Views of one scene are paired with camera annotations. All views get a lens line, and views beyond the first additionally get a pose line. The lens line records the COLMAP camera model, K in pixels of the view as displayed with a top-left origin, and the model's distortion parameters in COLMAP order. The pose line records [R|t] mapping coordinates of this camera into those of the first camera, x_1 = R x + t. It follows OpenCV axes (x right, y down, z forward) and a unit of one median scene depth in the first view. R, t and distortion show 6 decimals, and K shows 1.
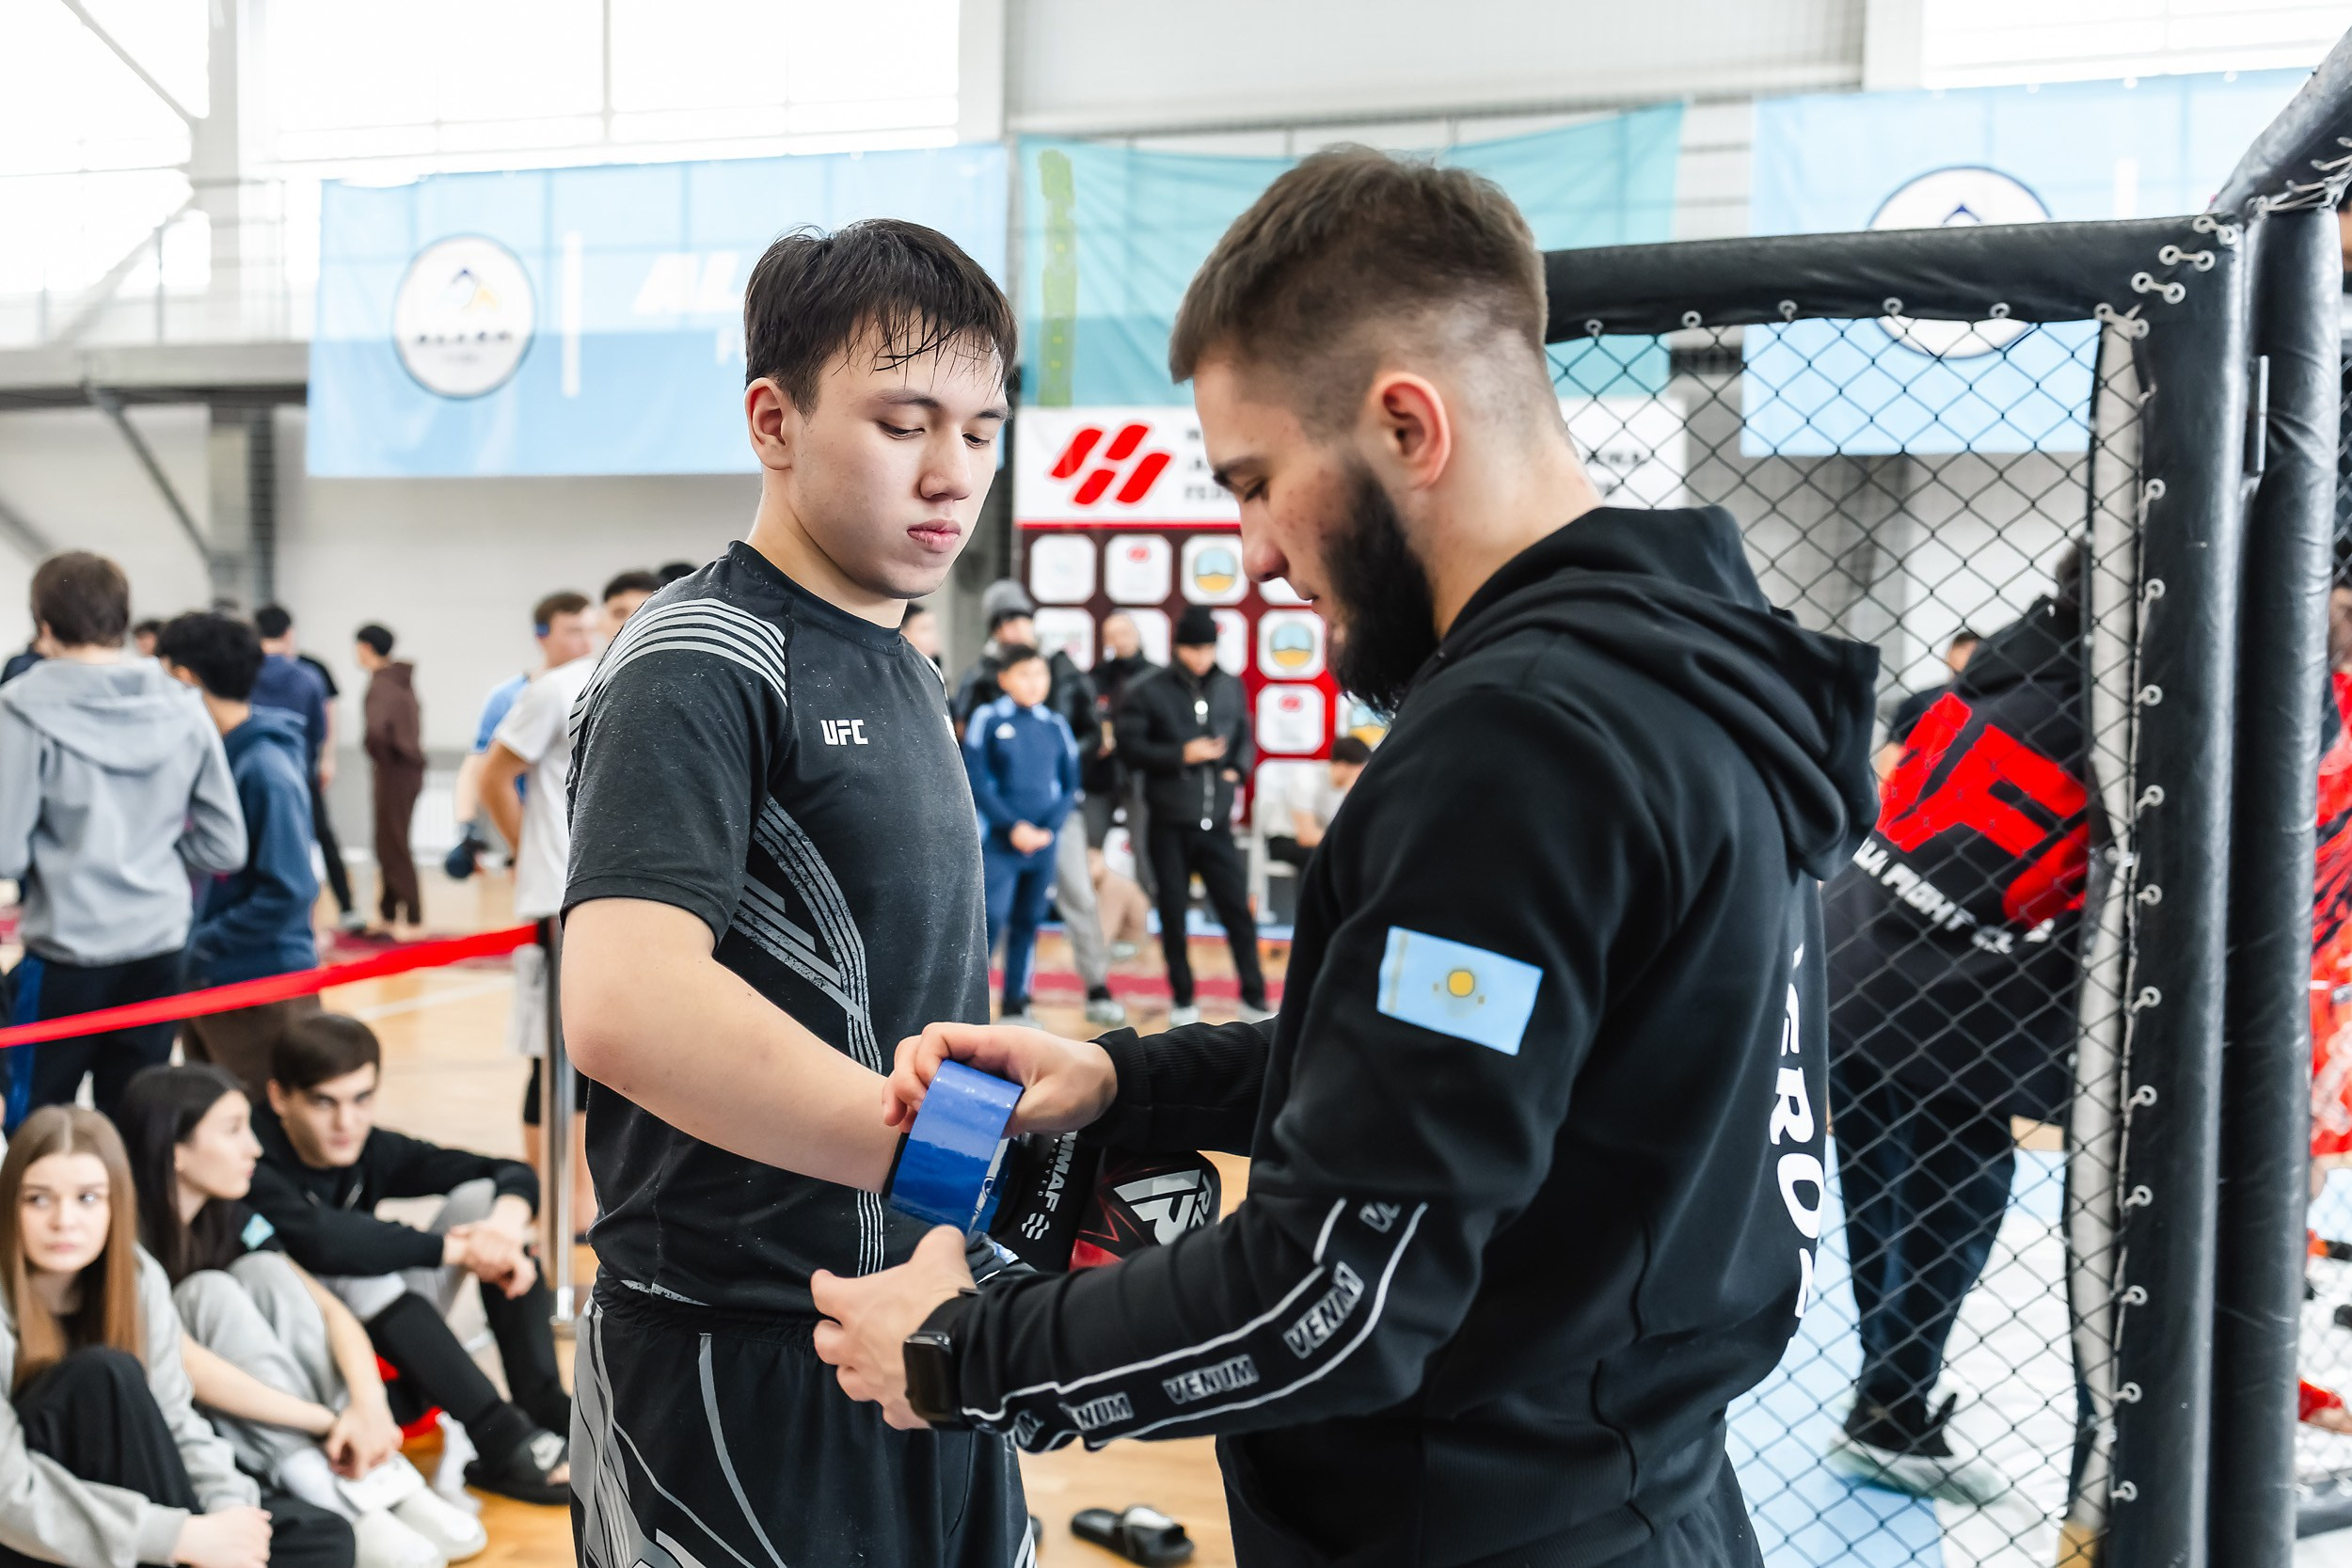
lens RADIAL K [[2313.6, 0, 1178.1], [0, 2313.6, 798.8], [0, 0, 1]] dist [0.051841, -0.014121]
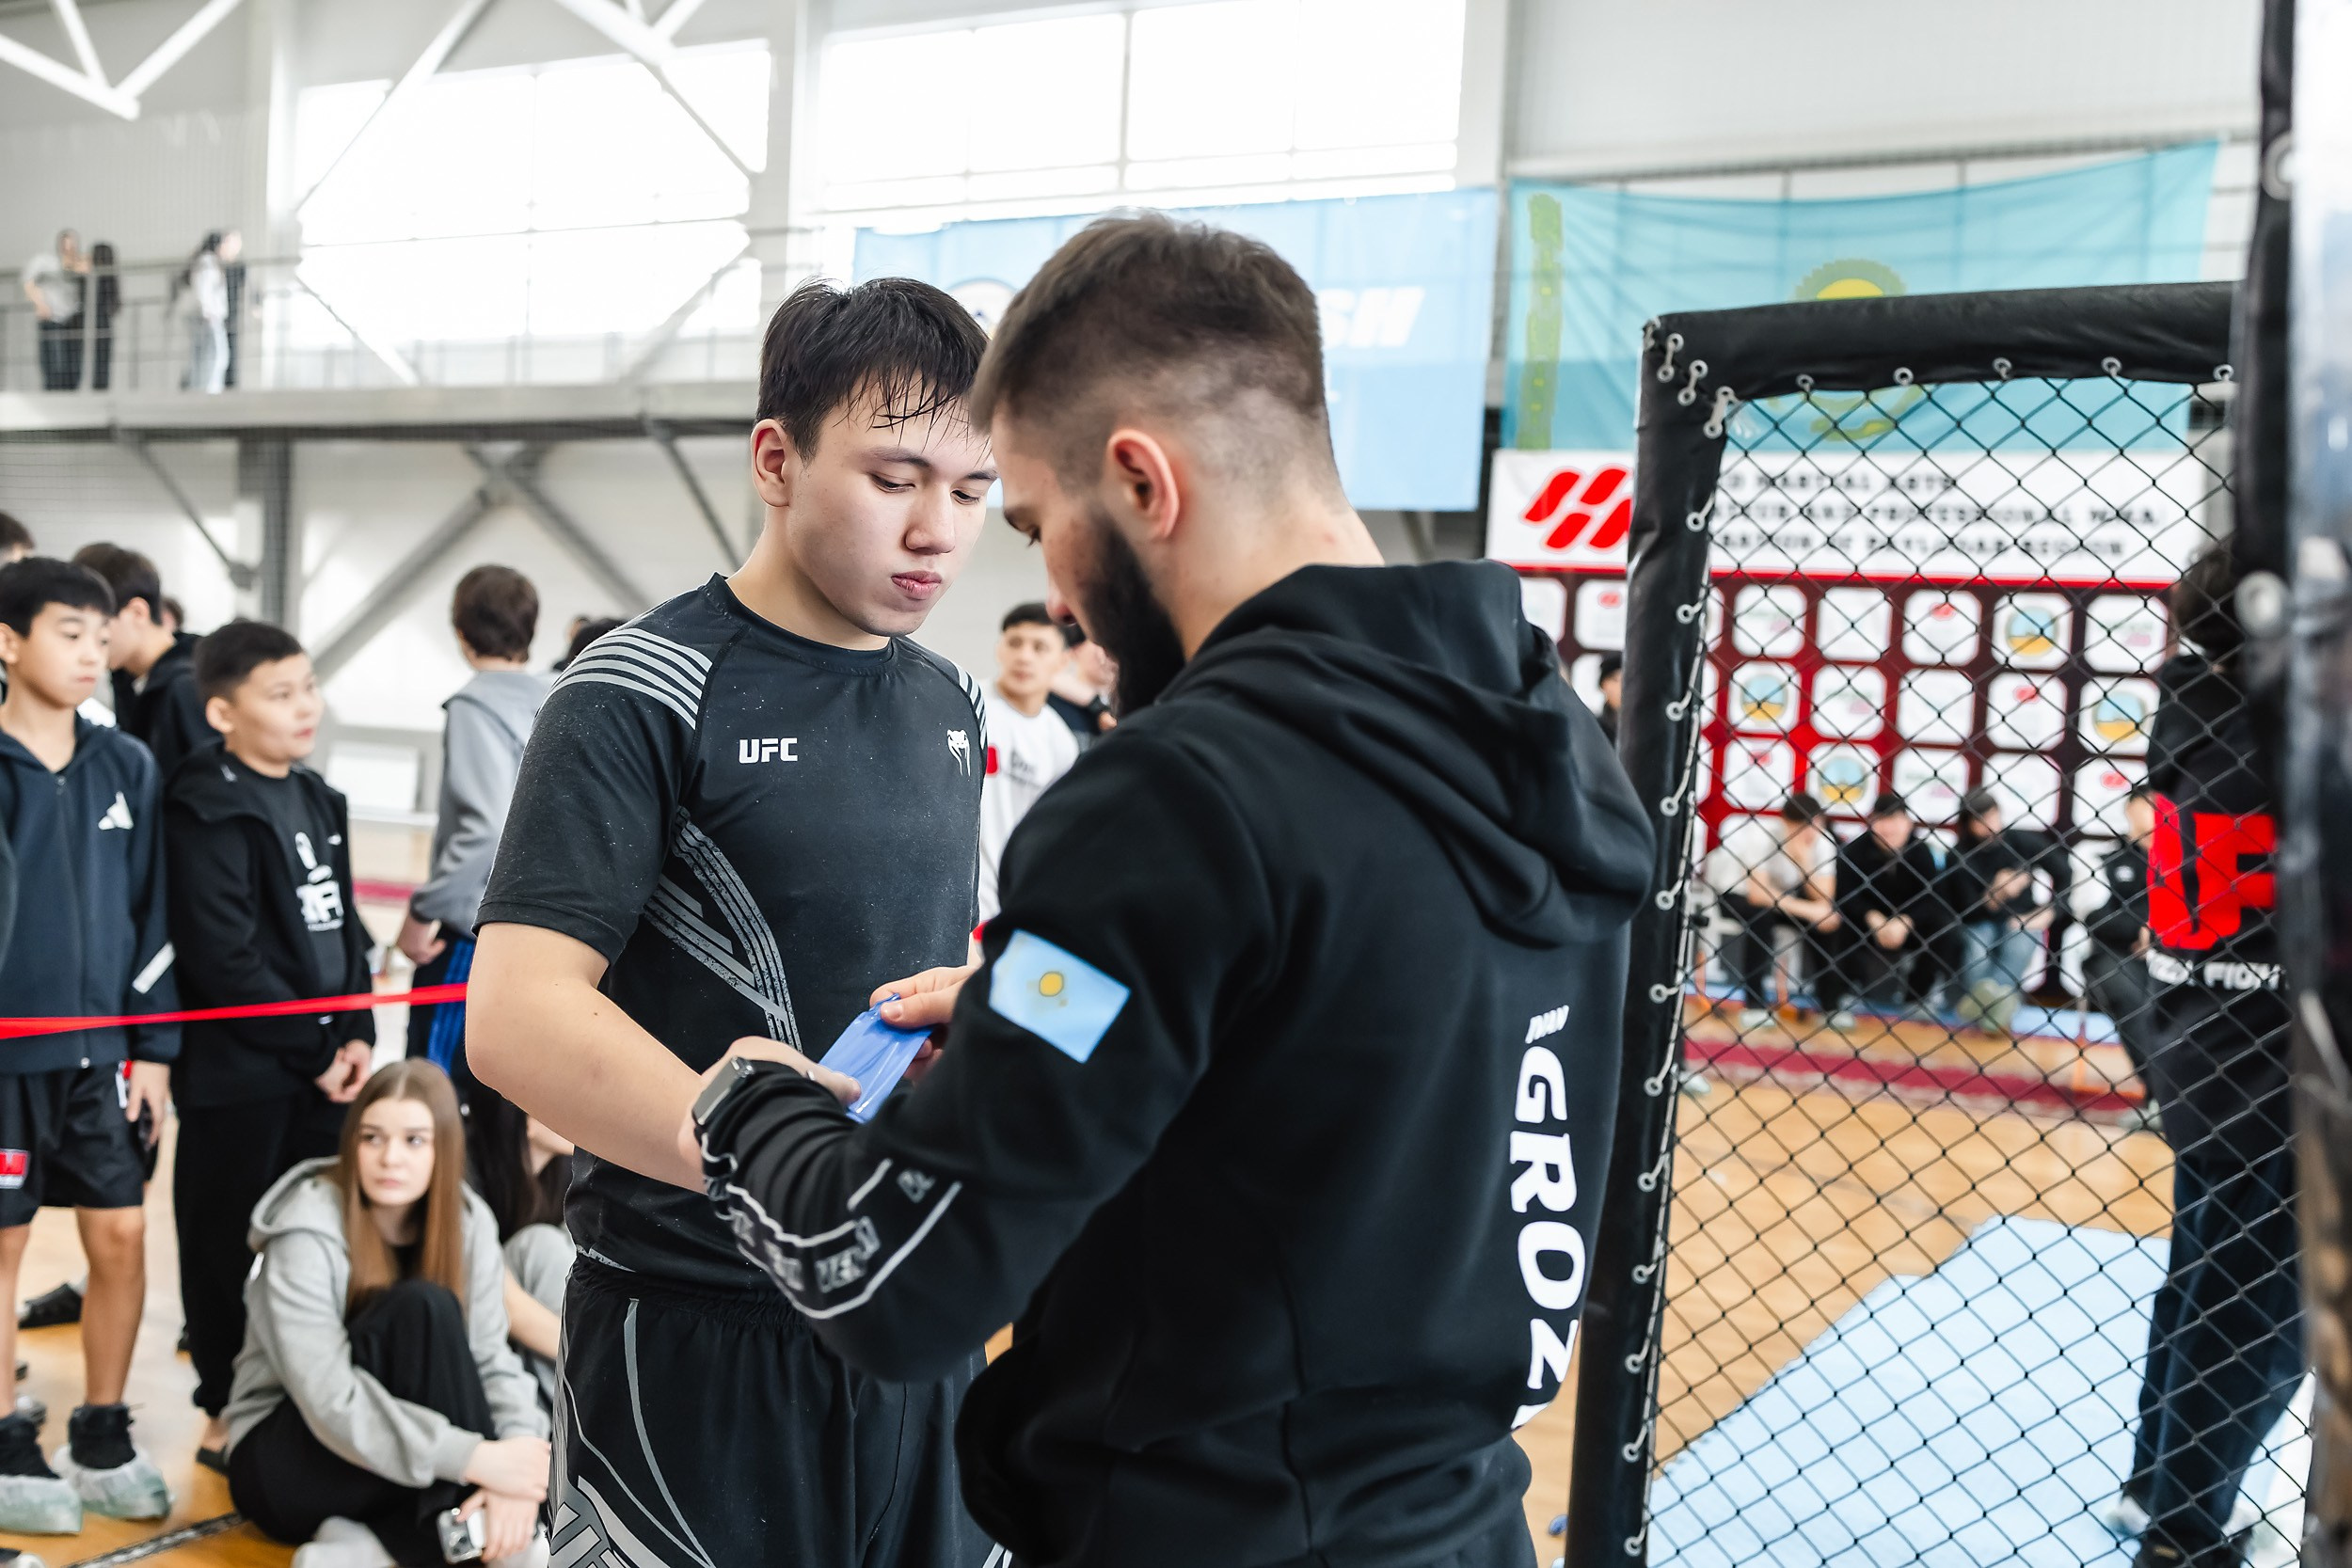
lens RADIAL K [[2321.3, 0, 1176.0], [0, 2321.3, 784.0], [0, 0, 1]] dist [0.011963, 0.028920]
pose [[0.972764, 0.052973, -0.225665, 0.128372], [-0.058171, 0.998171, -0.016444, -0.003231], [0.224381, 0.029123, 0.974066, -0.002097]]
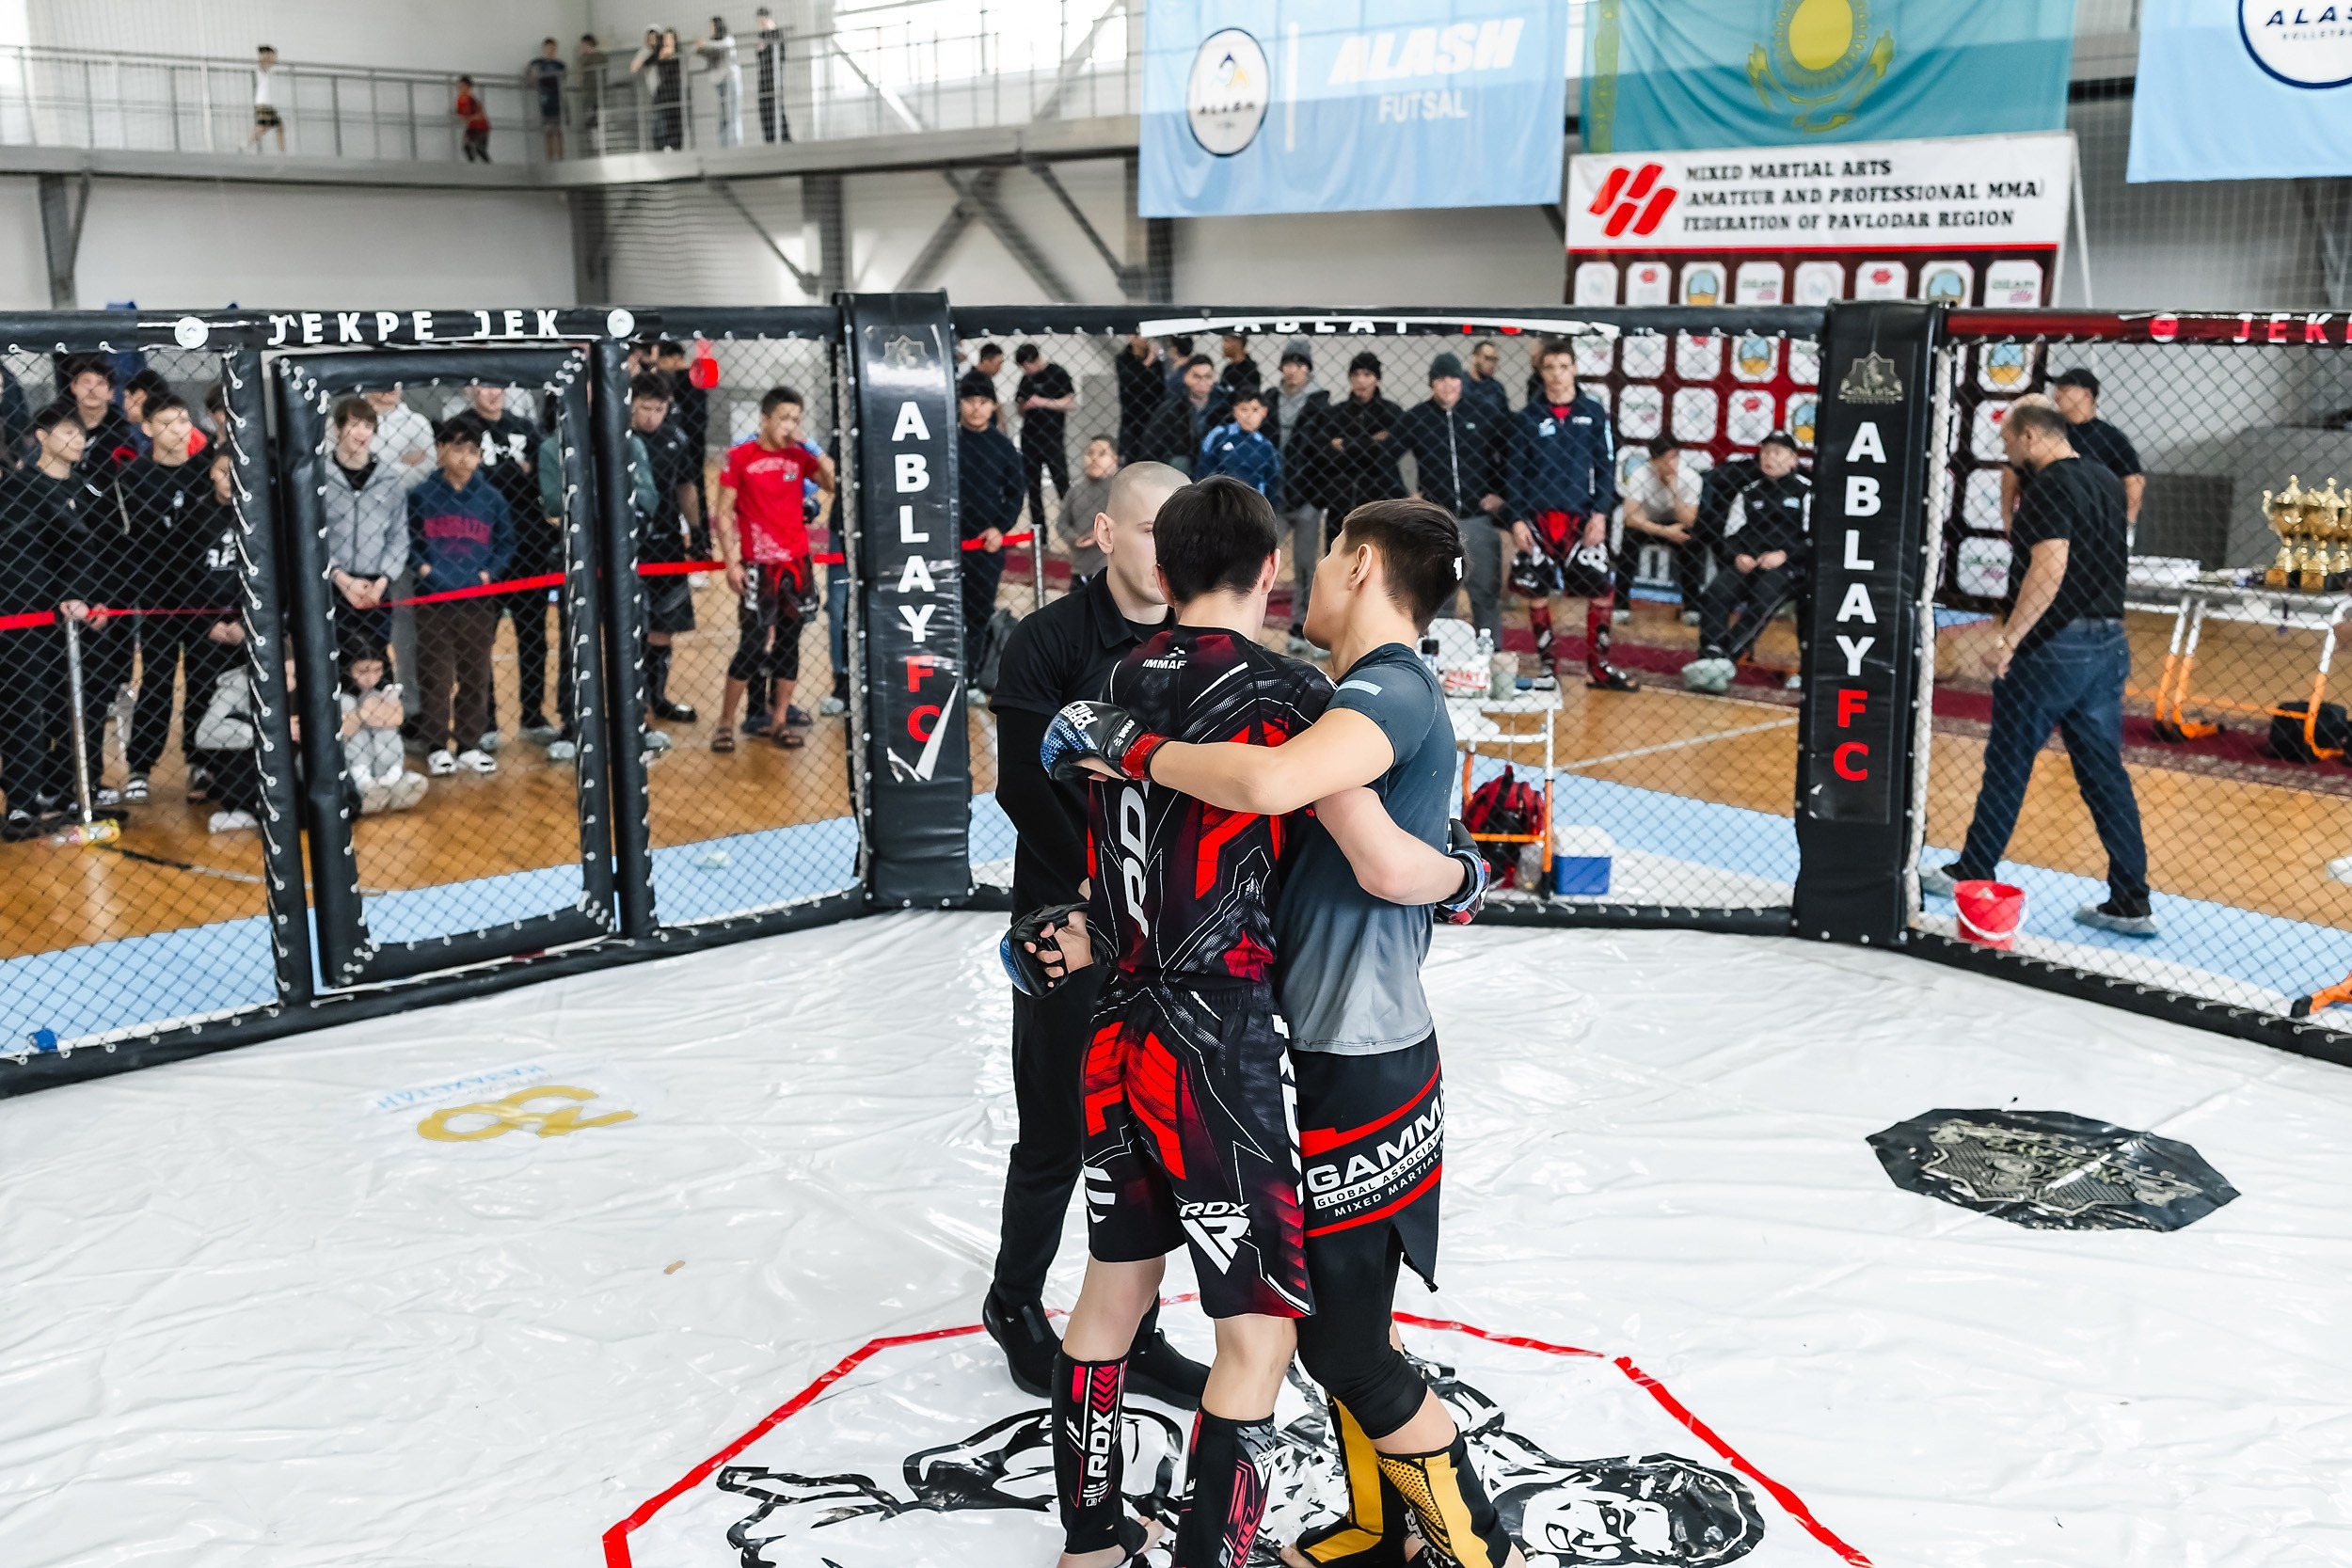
lens RADIAL K [[2313.6, 0, 1178.1], [0, 2313.6, 798.8], [0, 0, 1]] dist [0.051841, -0.014121]
pose [[0.822373, 0.120278, -0.556090, 2.047943], [-0.025472, 0.984202, 0.175205, -0.182647], [0.568379, -0.129919, 0.812445, -0.675893]]
